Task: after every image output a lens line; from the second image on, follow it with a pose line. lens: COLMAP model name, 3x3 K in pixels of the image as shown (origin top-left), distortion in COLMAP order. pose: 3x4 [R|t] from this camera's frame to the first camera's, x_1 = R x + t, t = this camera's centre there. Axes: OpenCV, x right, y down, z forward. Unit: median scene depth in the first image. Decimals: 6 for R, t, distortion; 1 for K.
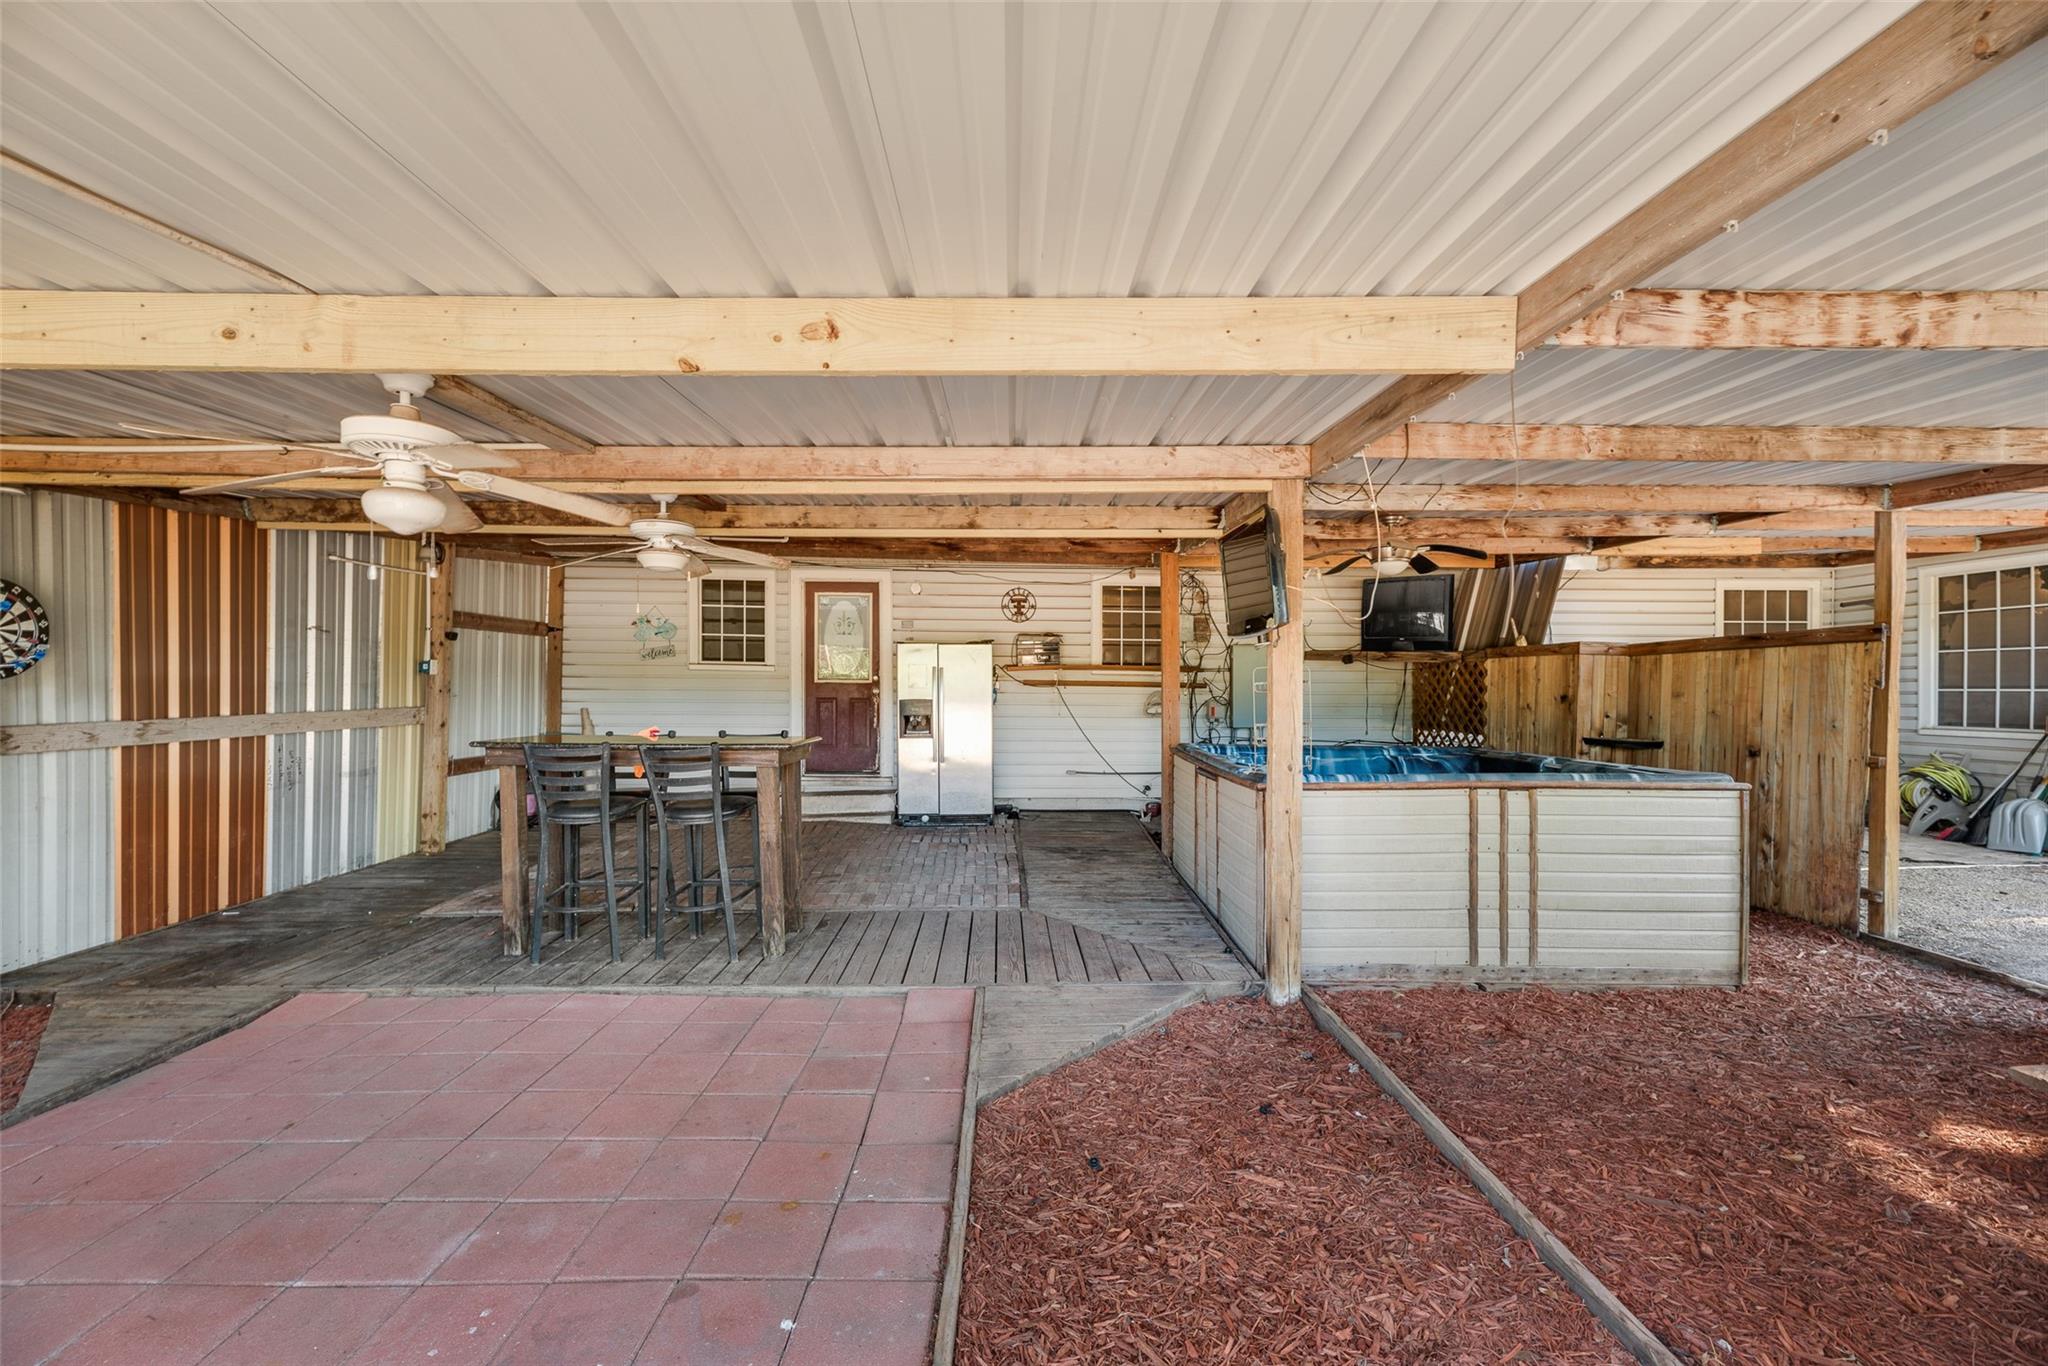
lens RADIAL K [[822.4, 0, 1016.1], [0, 822.4, 688.3], [0, 0, 1]] dist [0.004156, 0.000400]
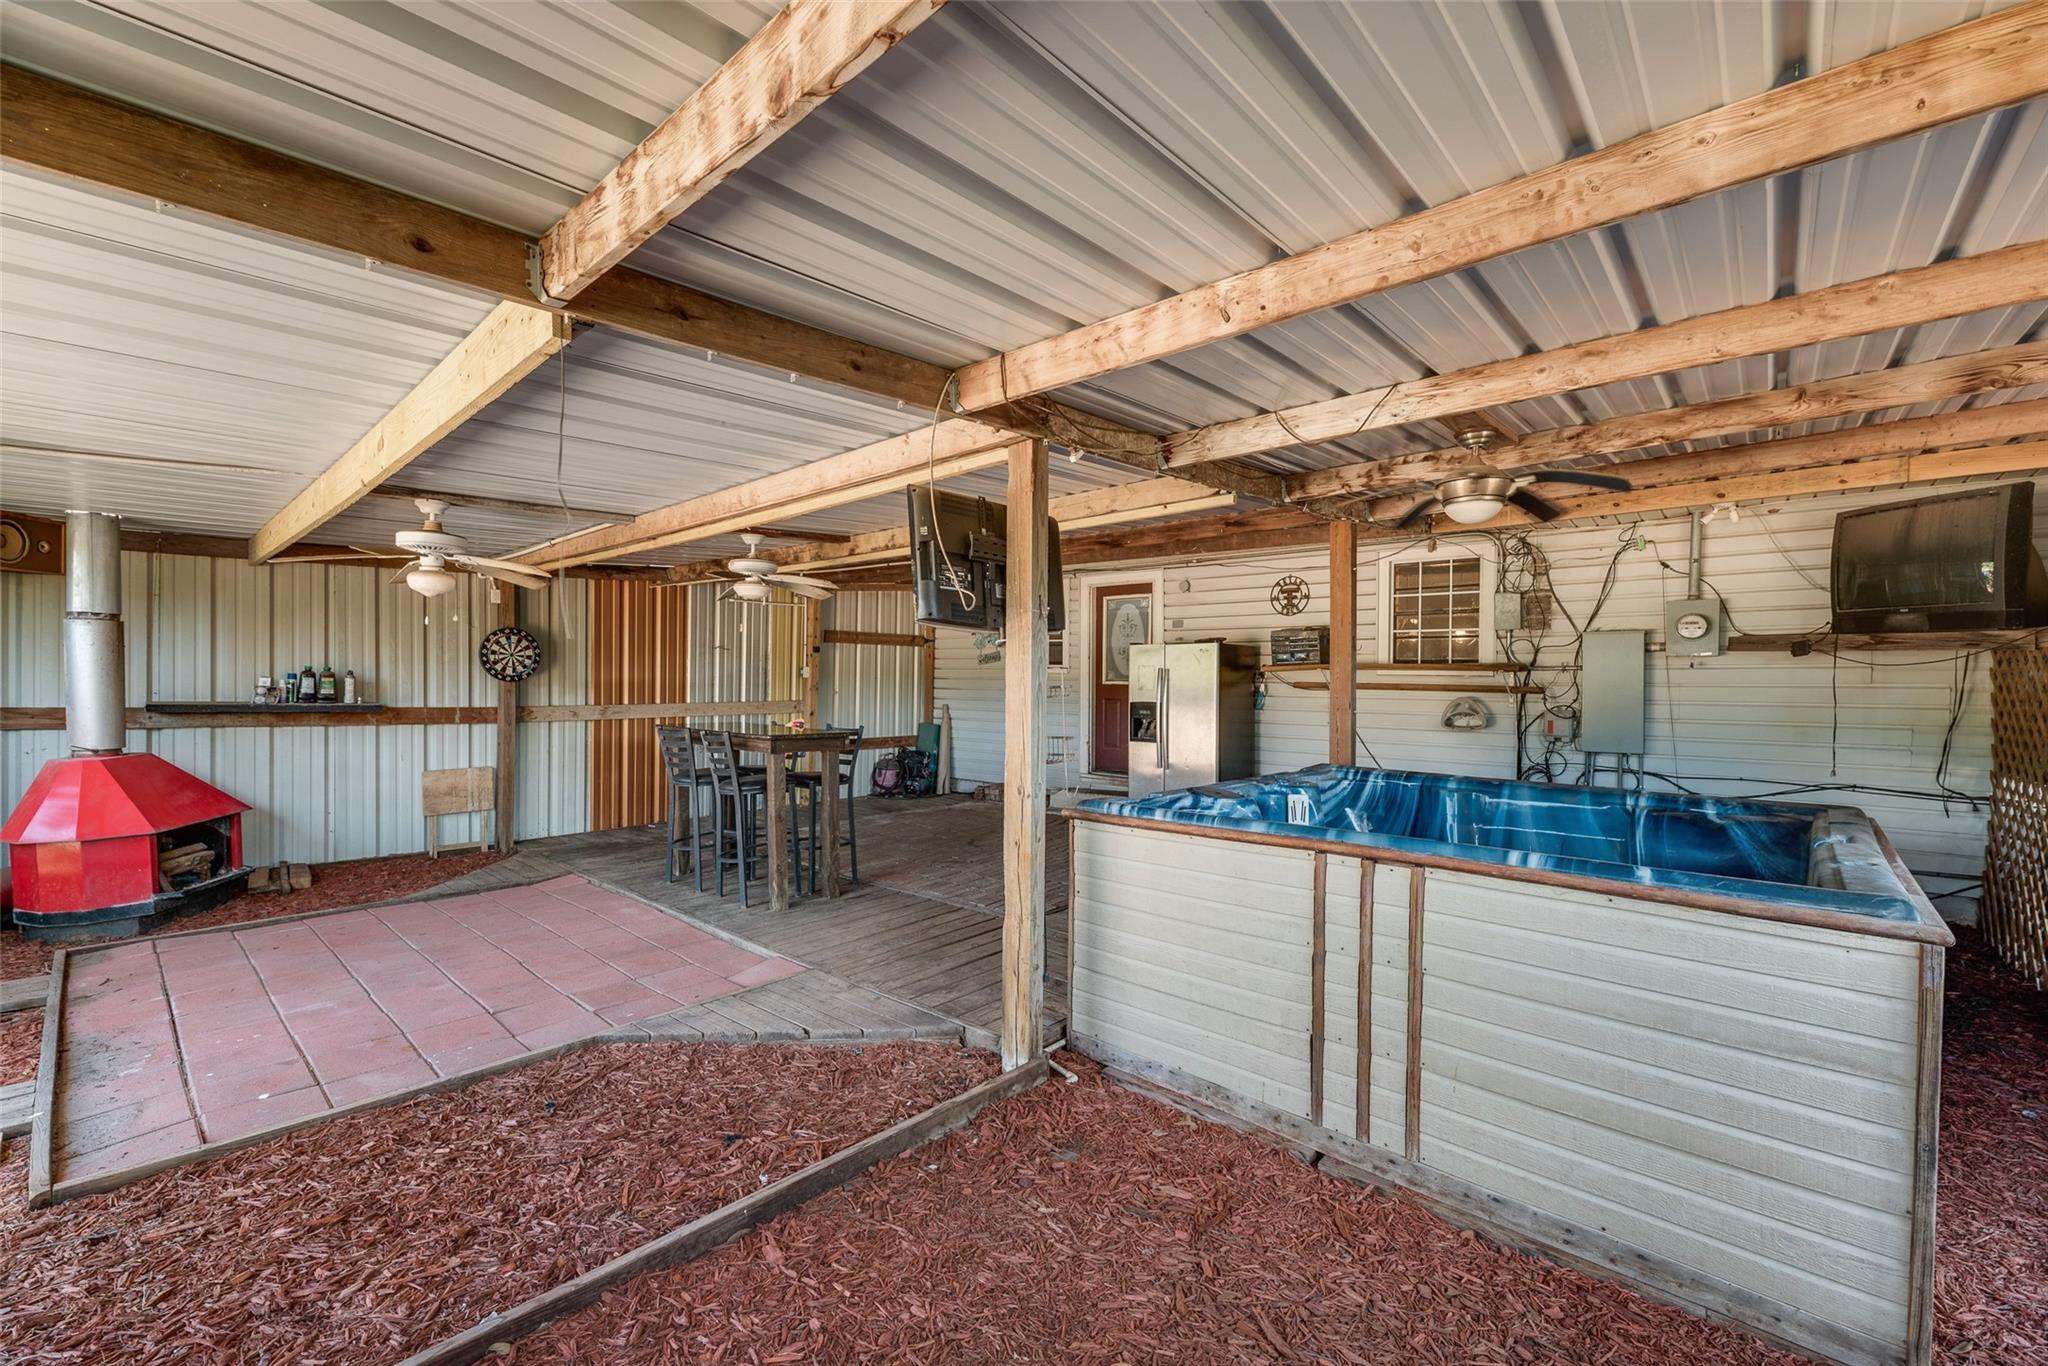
lens RADIAL K [[822.4, 0, 1016.1], [0, 822.4, 688.3], [0, 0, 1]] dist [0.004156, 0.000400]
pose [[0.739621, 0.007296, -0.672984, 0.663657], [-0.007265, 0.999970, 0.002857, -0.006927], [0.672984, 0.002776, 0.739652, 0.289382]]
